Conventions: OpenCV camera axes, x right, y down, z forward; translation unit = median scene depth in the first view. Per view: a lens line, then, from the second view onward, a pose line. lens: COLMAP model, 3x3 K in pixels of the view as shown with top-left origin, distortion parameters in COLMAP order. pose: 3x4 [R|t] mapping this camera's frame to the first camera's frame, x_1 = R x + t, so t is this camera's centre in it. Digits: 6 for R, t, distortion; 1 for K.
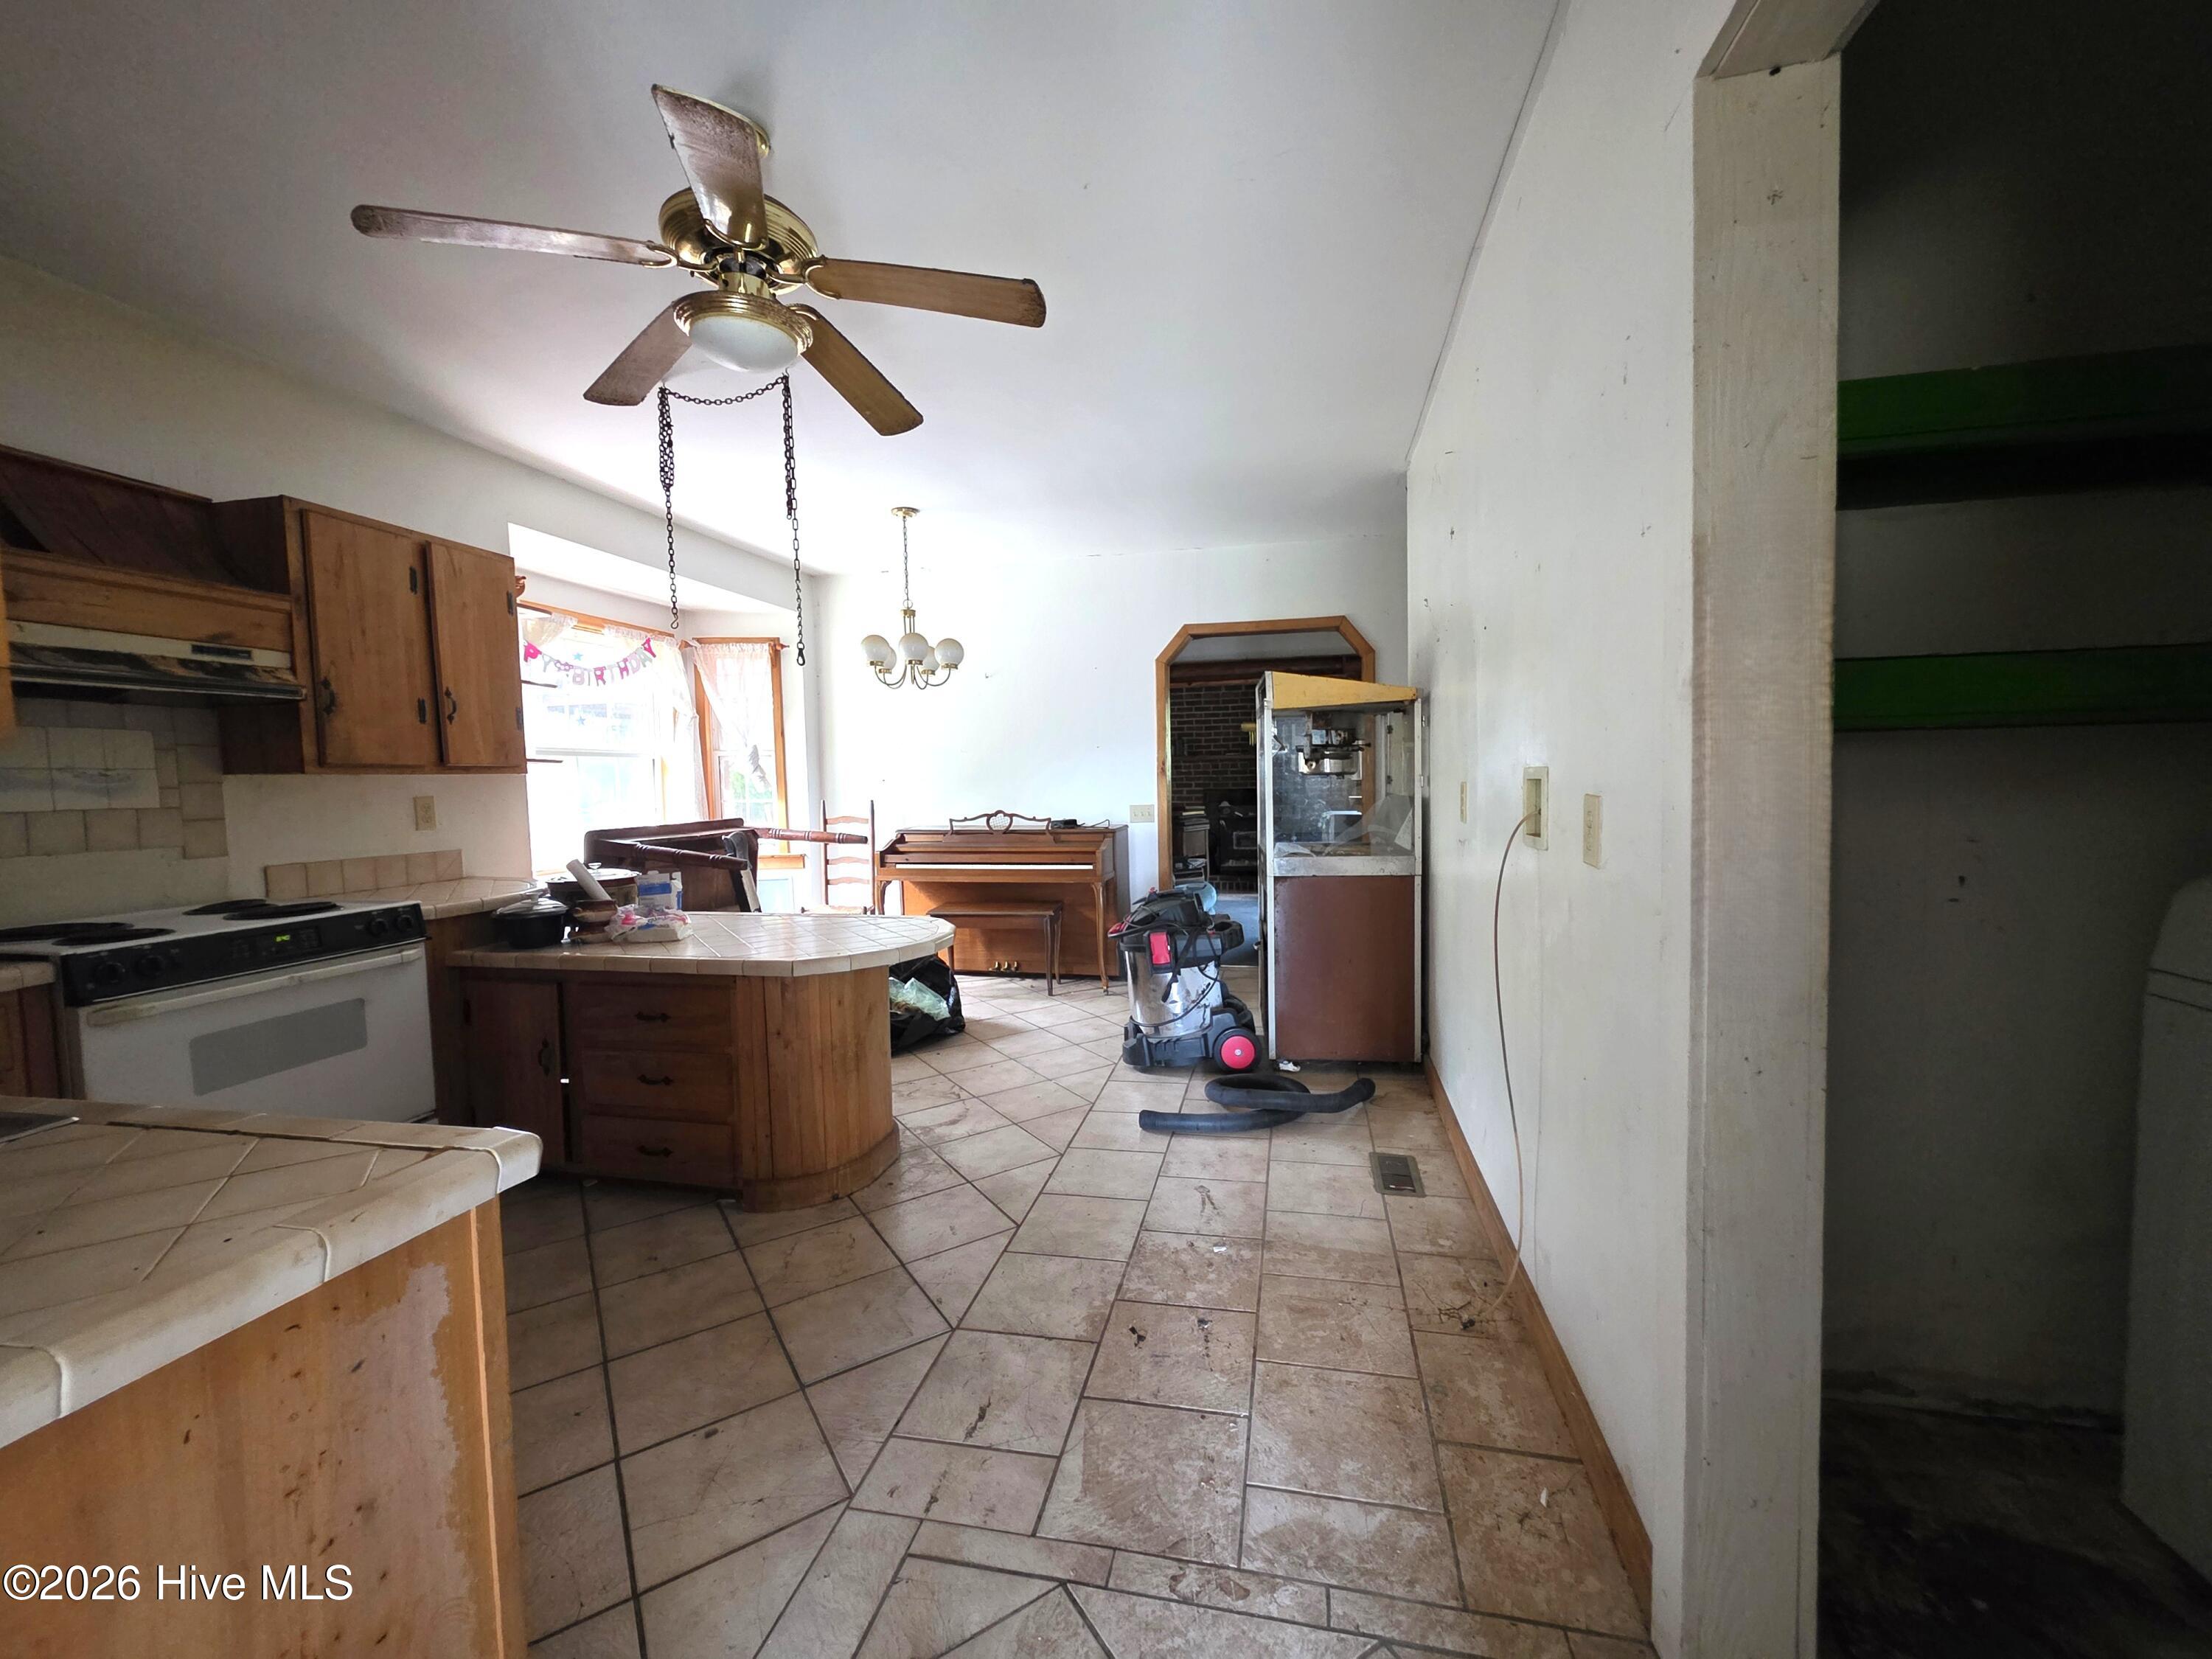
lens RADIAL K [[898.4, 0, 1106.0], [0, 898.4, 829.5], [0, 0, 1]] dist [-0.000077, -0.000006]
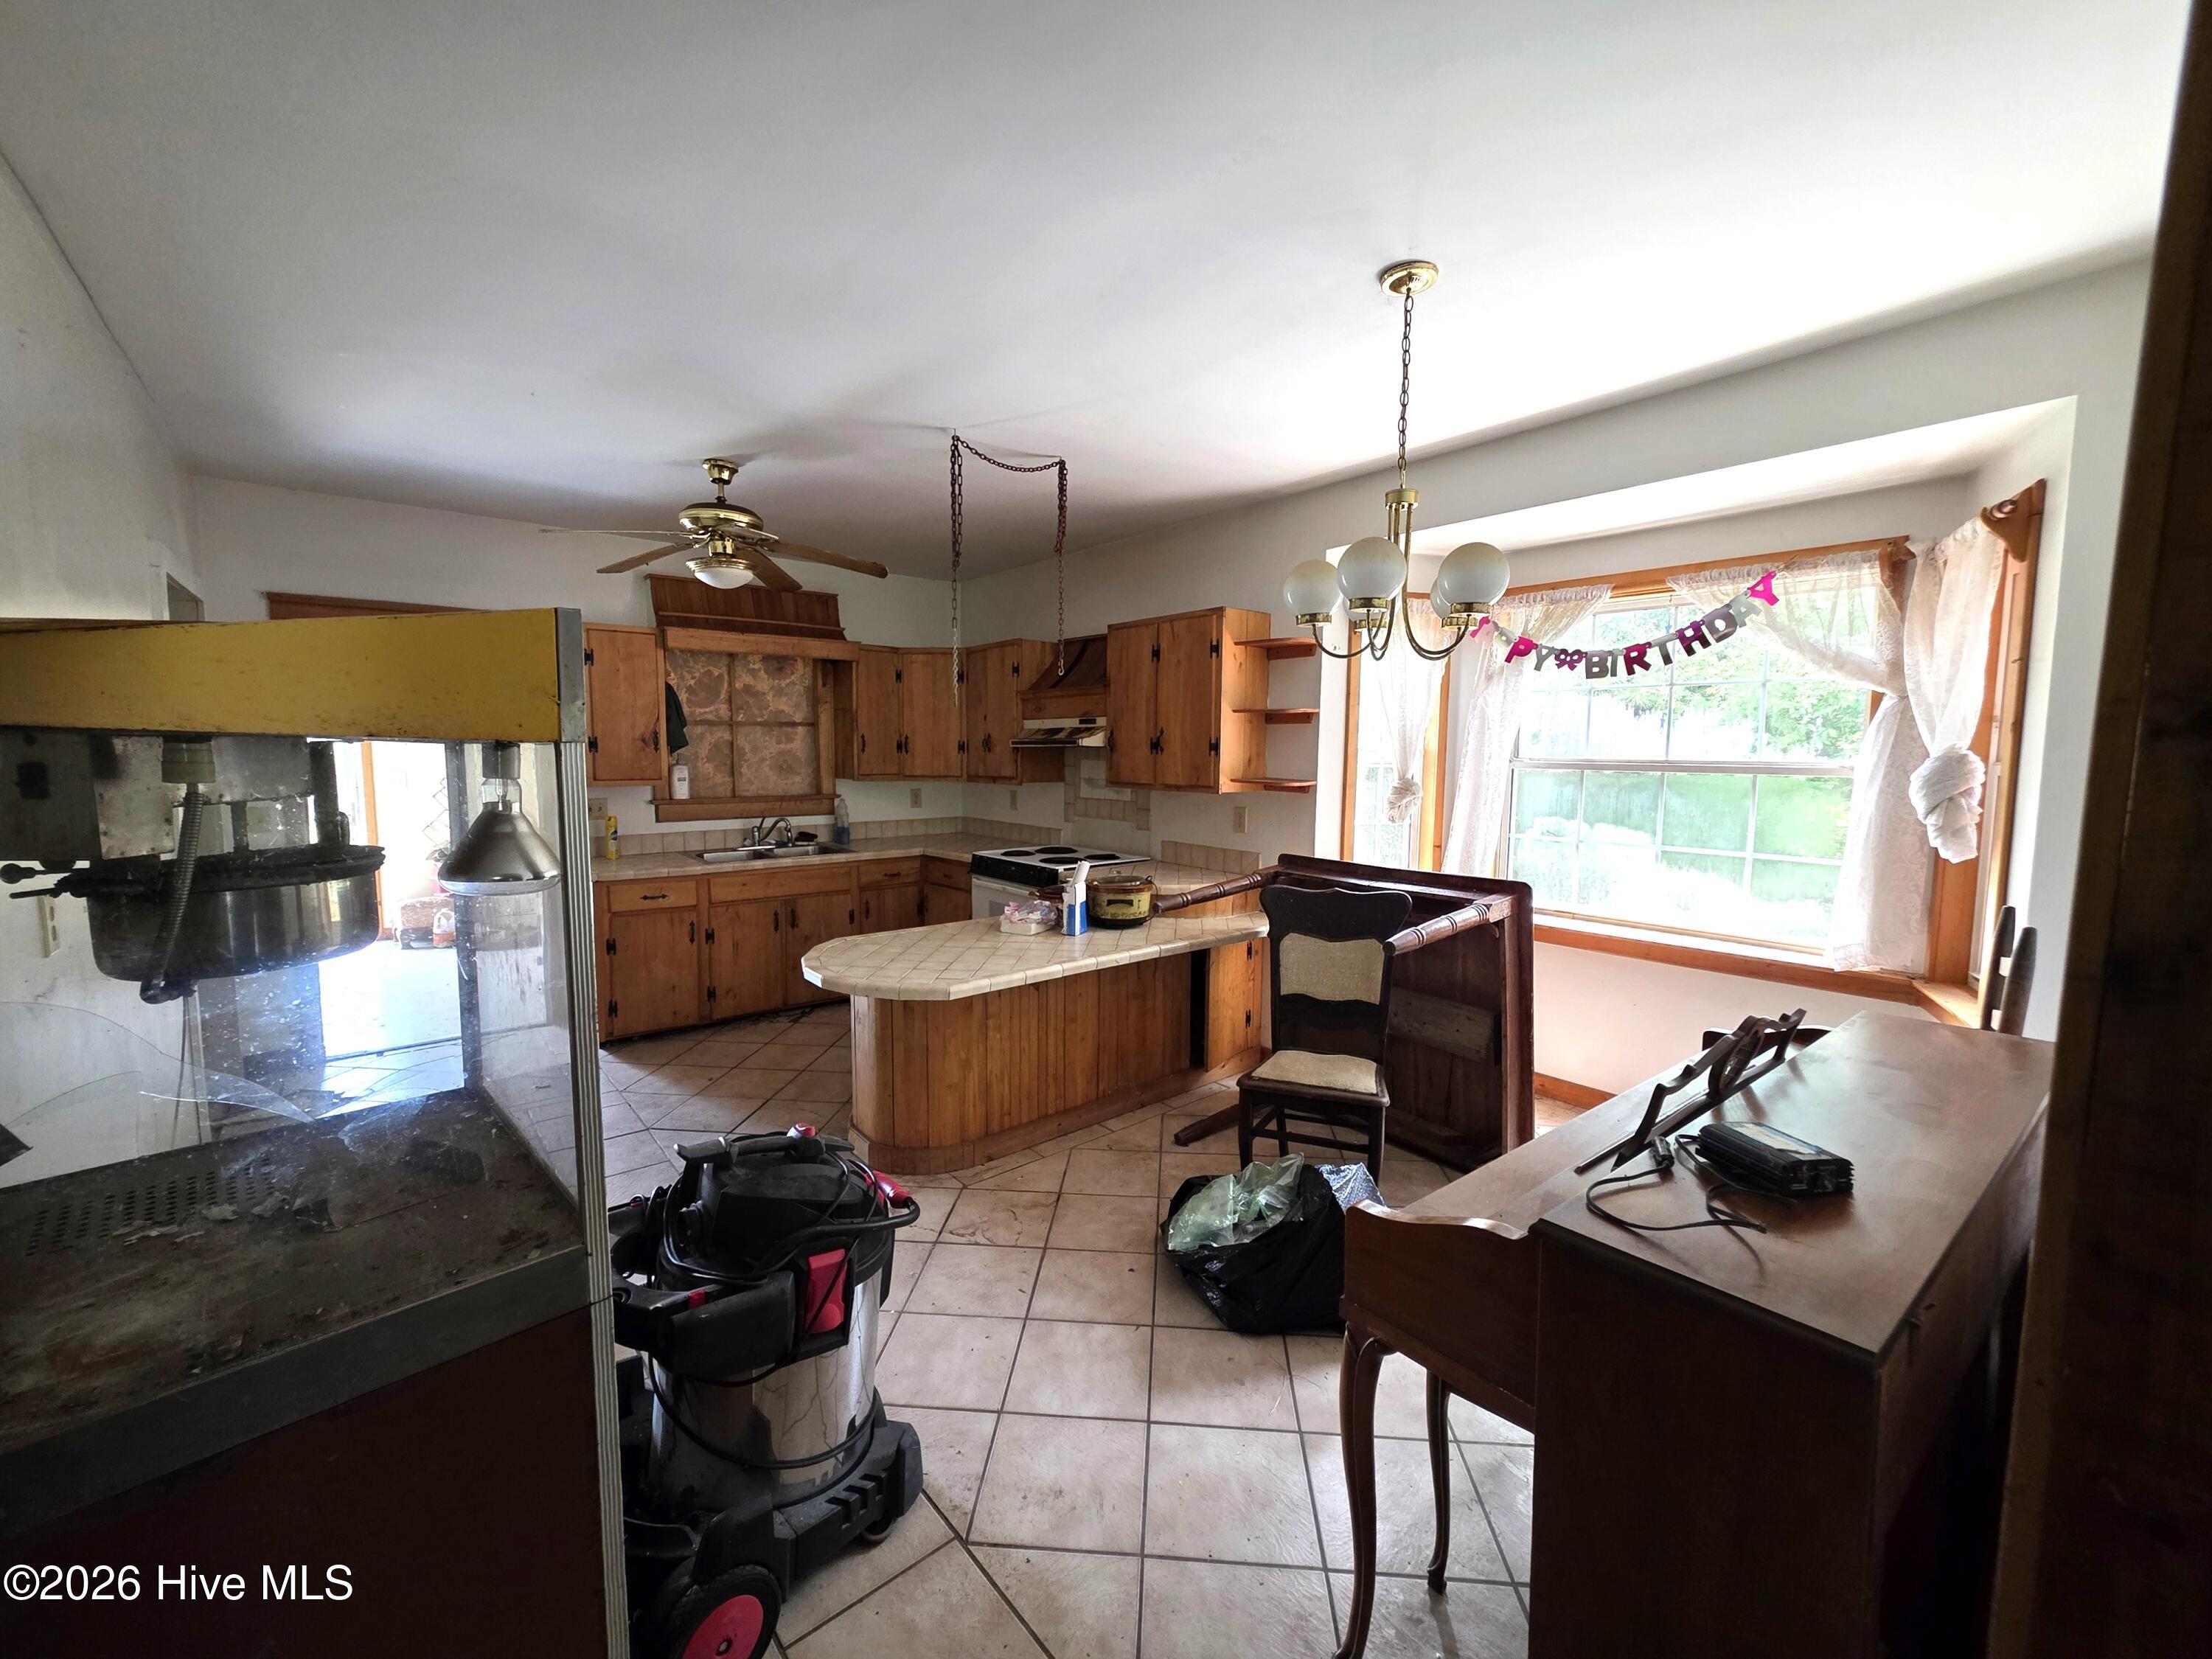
lens RADIAL K [[898.4, 0, 1106.0], [0, 898.4, 829.5], [0, 0, 1]] dist [-0.000077, -0.000006]
pose [[-0.635646, 0.090070, -0.766708, 0.245538], [-0.039919, 0.988007, 0.149162, -0.131297], [0.770948, 0.125421, -0.624427, 1.161215]]
